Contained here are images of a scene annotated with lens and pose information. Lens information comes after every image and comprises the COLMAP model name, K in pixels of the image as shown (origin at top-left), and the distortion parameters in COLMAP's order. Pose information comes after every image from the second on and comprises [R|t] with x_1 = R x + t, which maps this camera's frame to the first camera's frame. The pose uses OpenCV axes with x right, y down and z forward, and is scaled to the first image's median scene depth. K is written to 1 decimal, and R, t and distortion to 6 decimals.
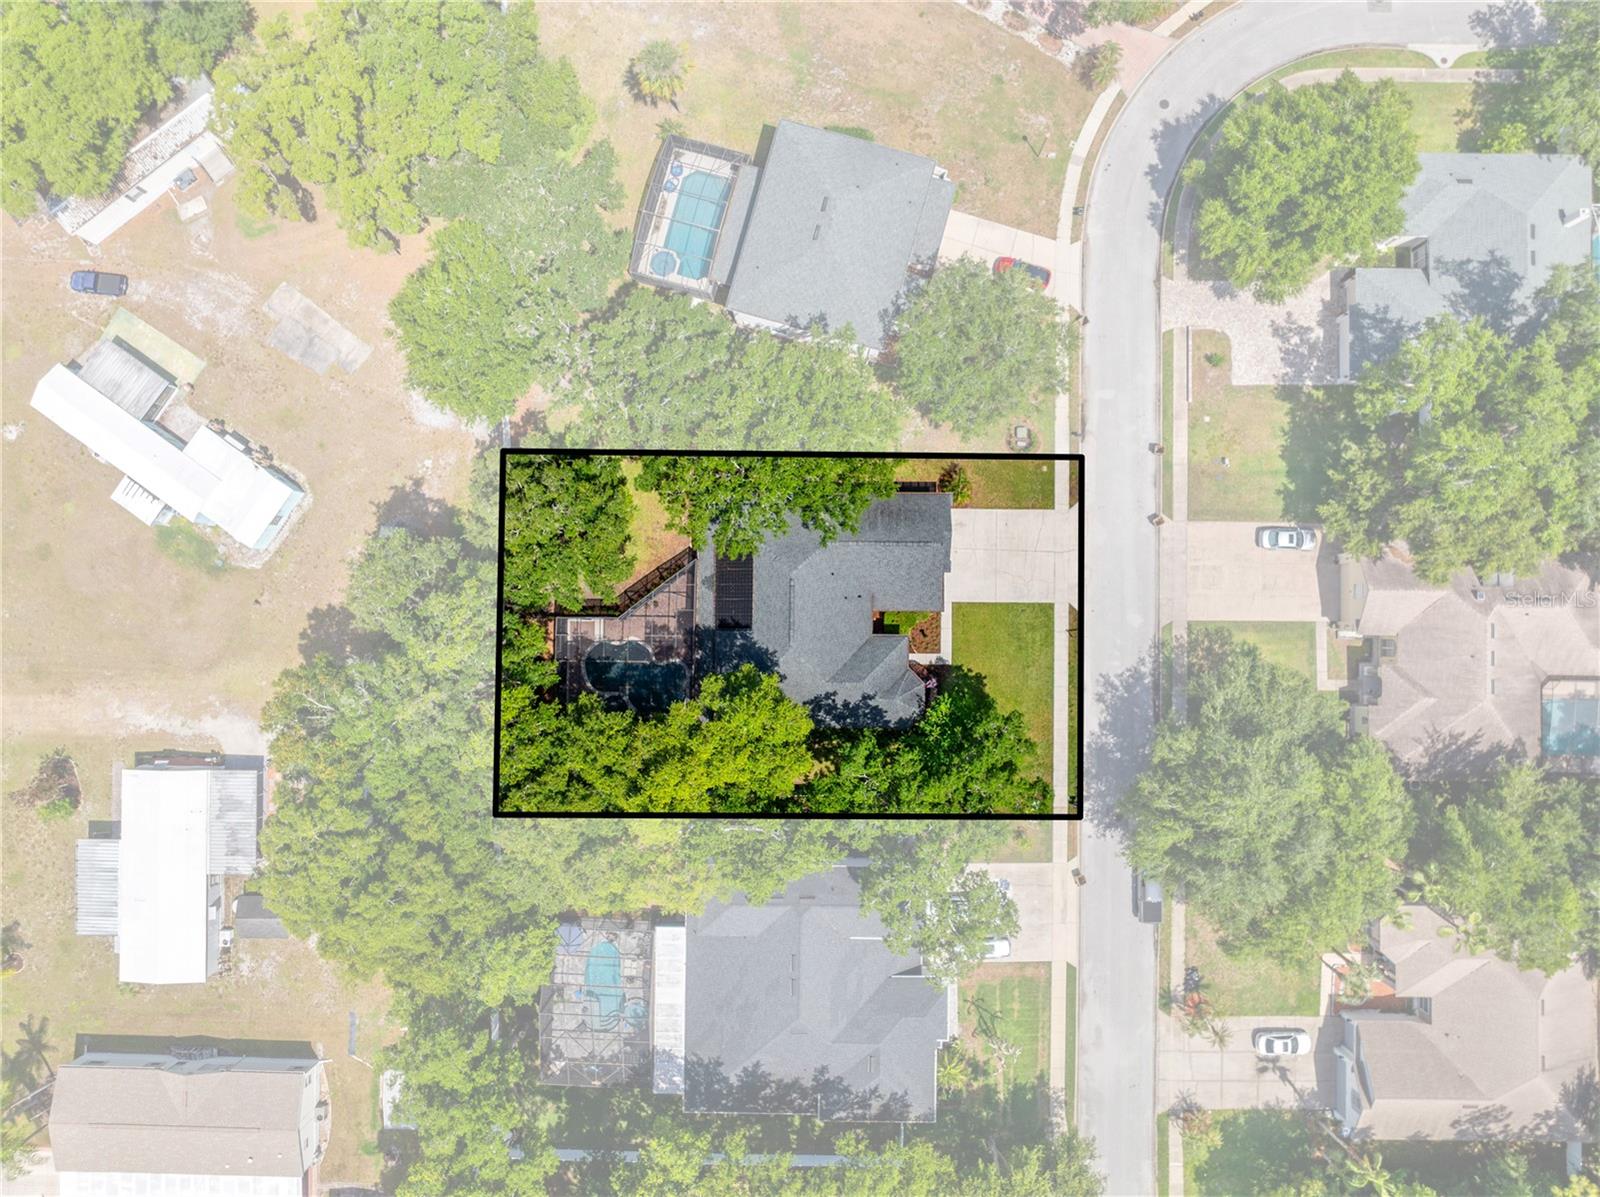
lens RADIAL K [[1128.0, 0, 803.5], [0, 1128.0, 592.3], [0, 0, 1]] dist [-0.043890, 0.019824]
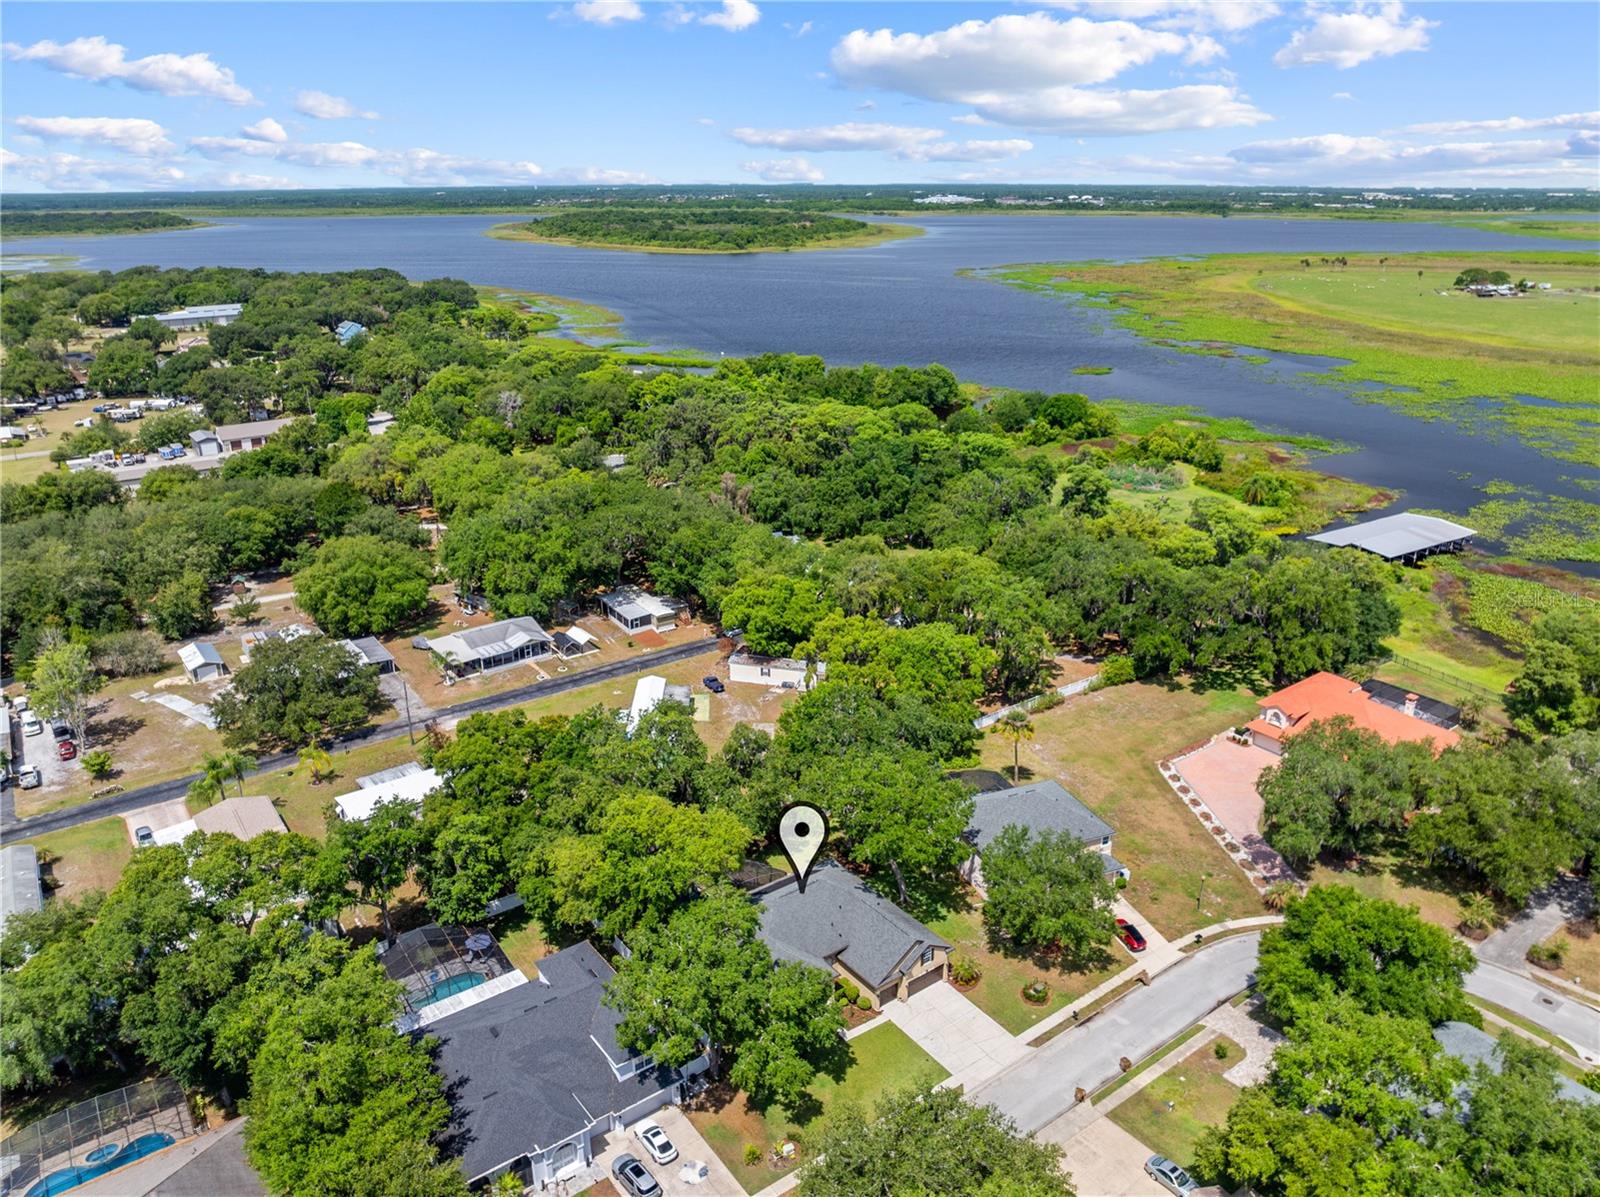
lens RADIAL K [[1128.0, 0, 807.1], [0, 1128.0, 601.3], [0, 0, 1]] dist [-0.043890, 0.019824]
pose [[0.605811, 0.285367, -0.742670, 0.810748], [-0.795306, 0.242954, -0.555394, 0.607581], [0.021943, 0.927113, 0.374138, 0.192322]]
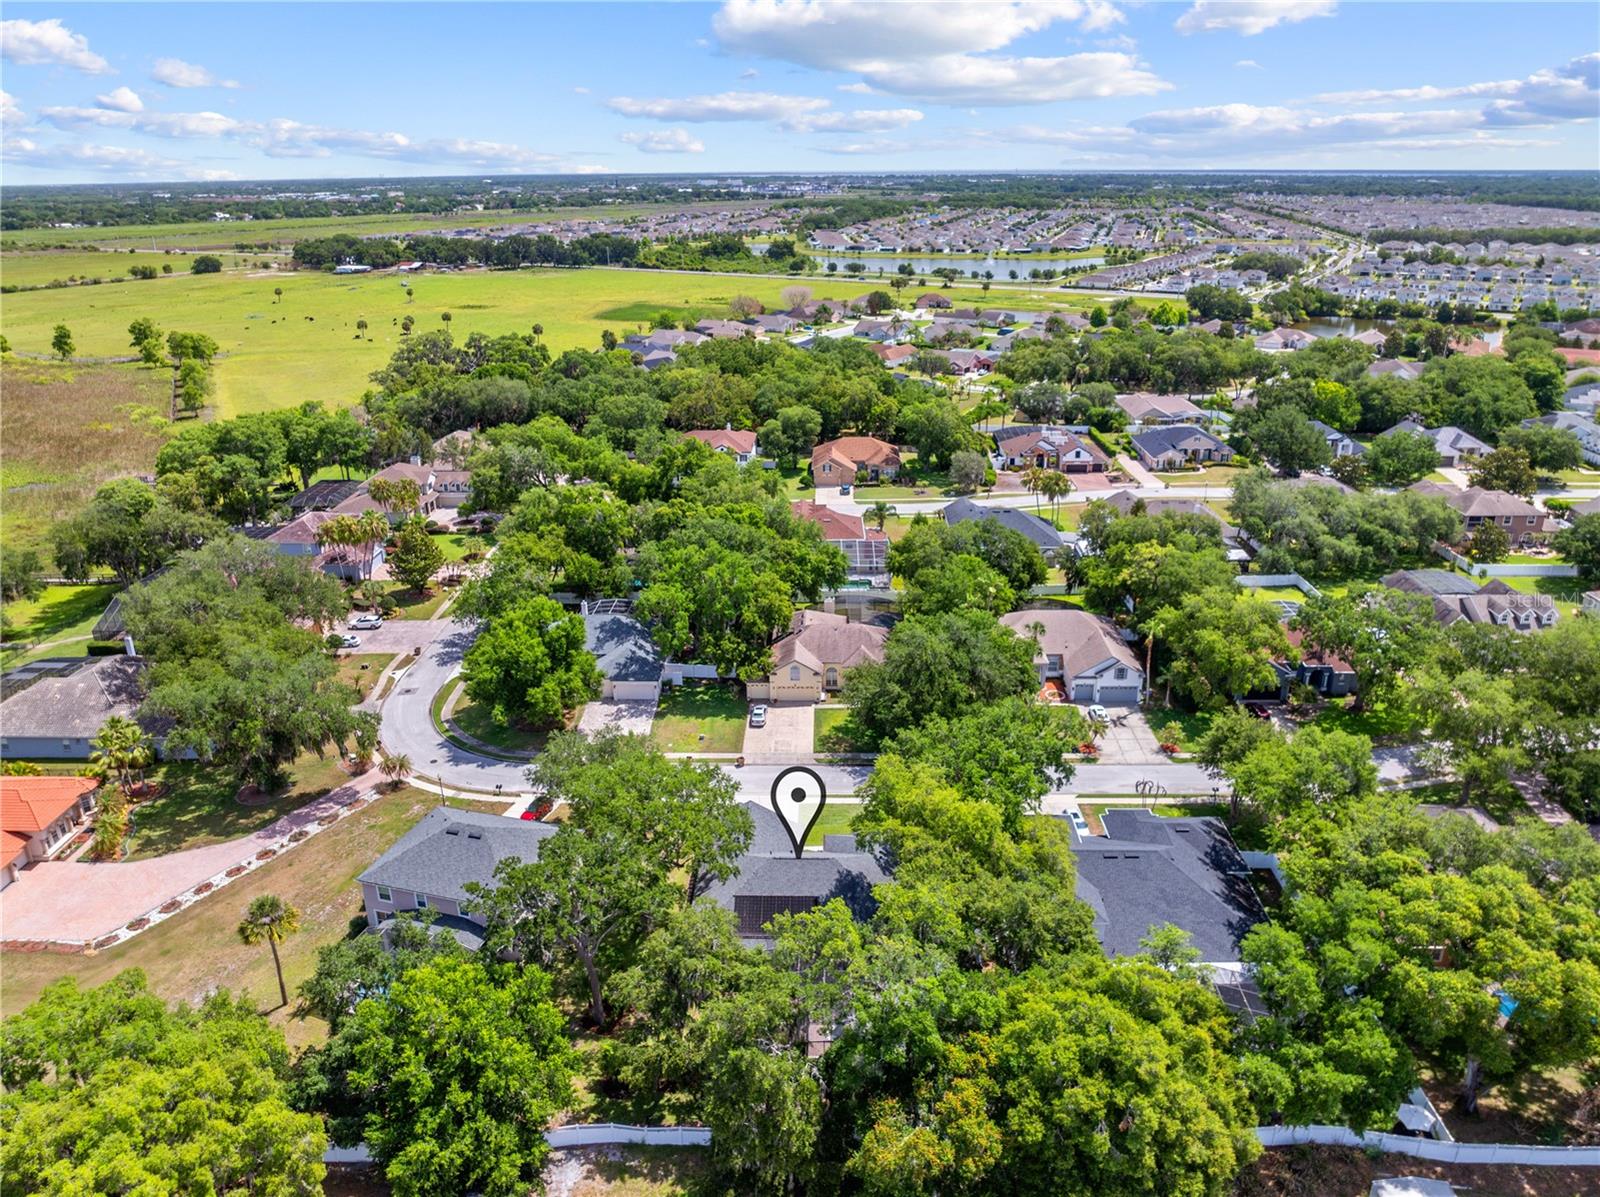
lens RADIAL K [[1128.0, 0, 809.3], [0, 1128.0, 601.1], [0, 0, 1]] dist [-0.043890, 0.019824]
pose [[0.009457, -0.352173, 0.935887, -0.918787], [0.999759, 0.021897, -0.001862, 0.018847], [-0.019837, 0.935679, 0.352295, 0.336572]]
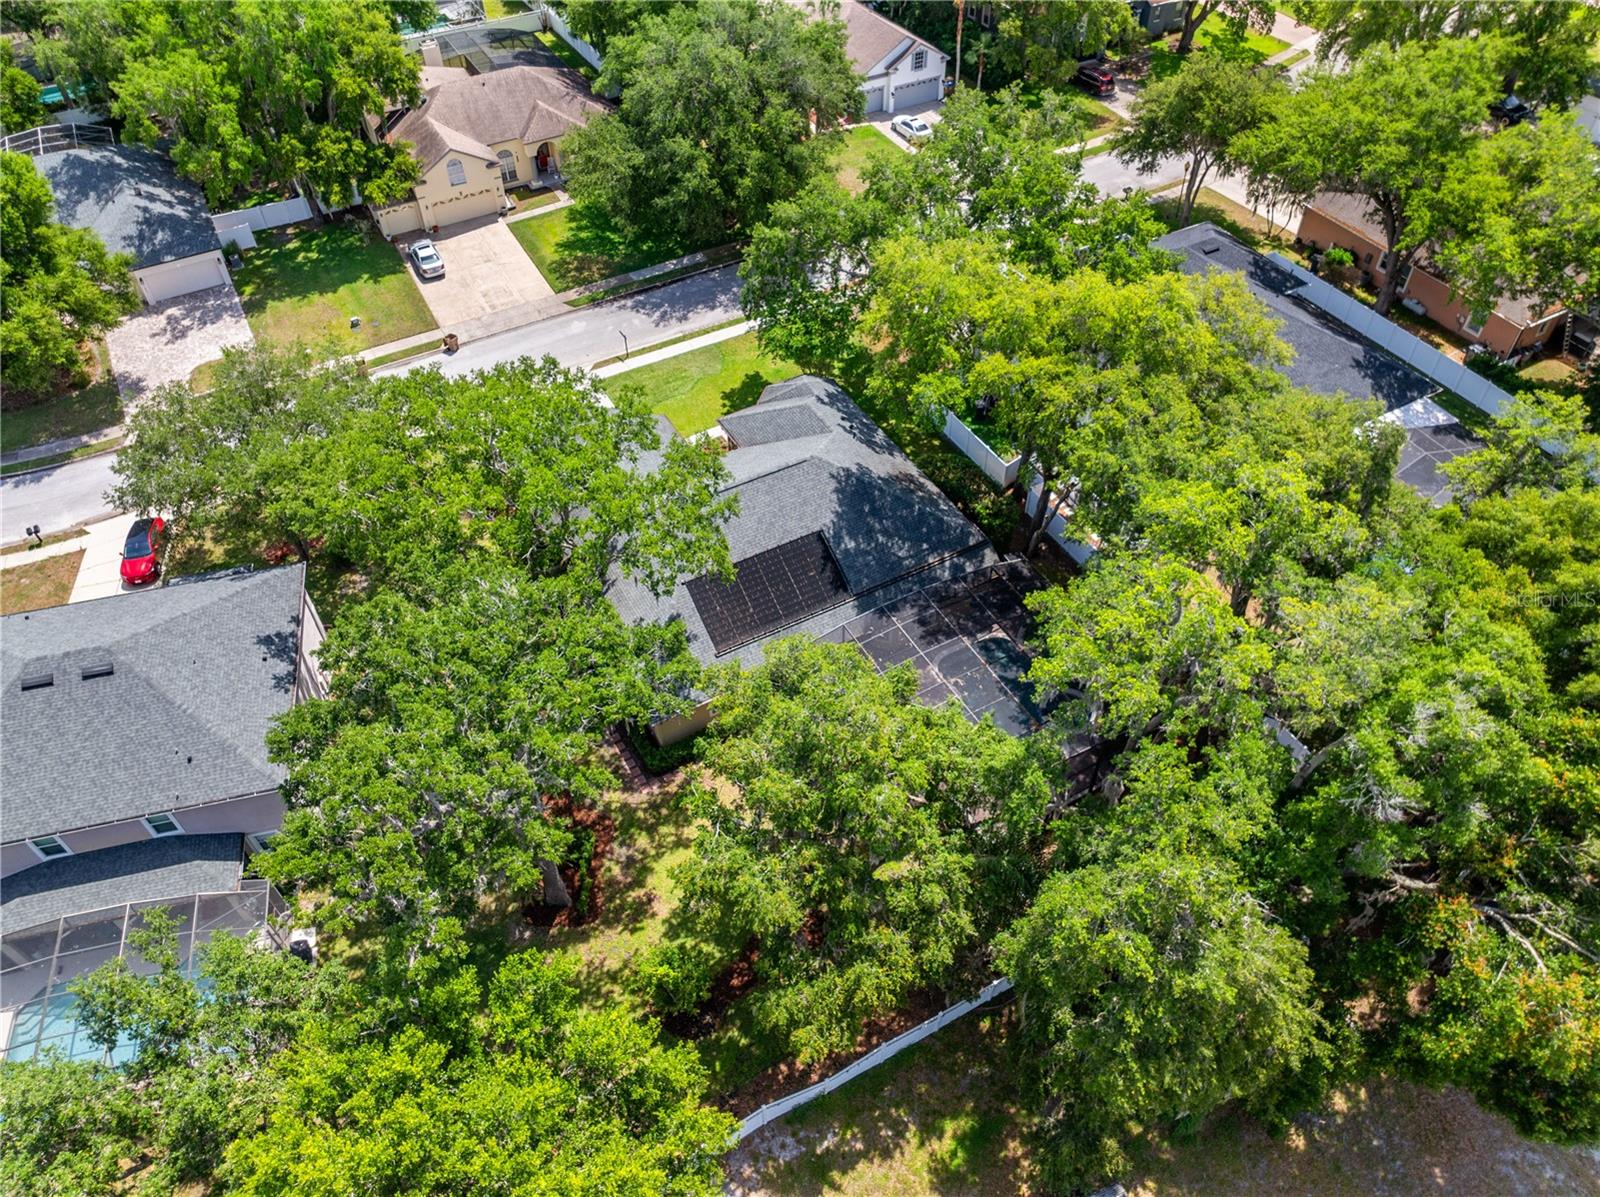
lens RADIAL K [[1128.0, 0, 809.7], [0, 1128.0, 595.7], [0, 0, 1]] dist [-0.043890, 0.019824]
pose [[-0.496892, -0.620004, 0.607201, -0.415739], [0.867782, -0.349116, 0.353656, -0.190971], [-0.007285, 0.702647, 0.711501, 0.566883]]
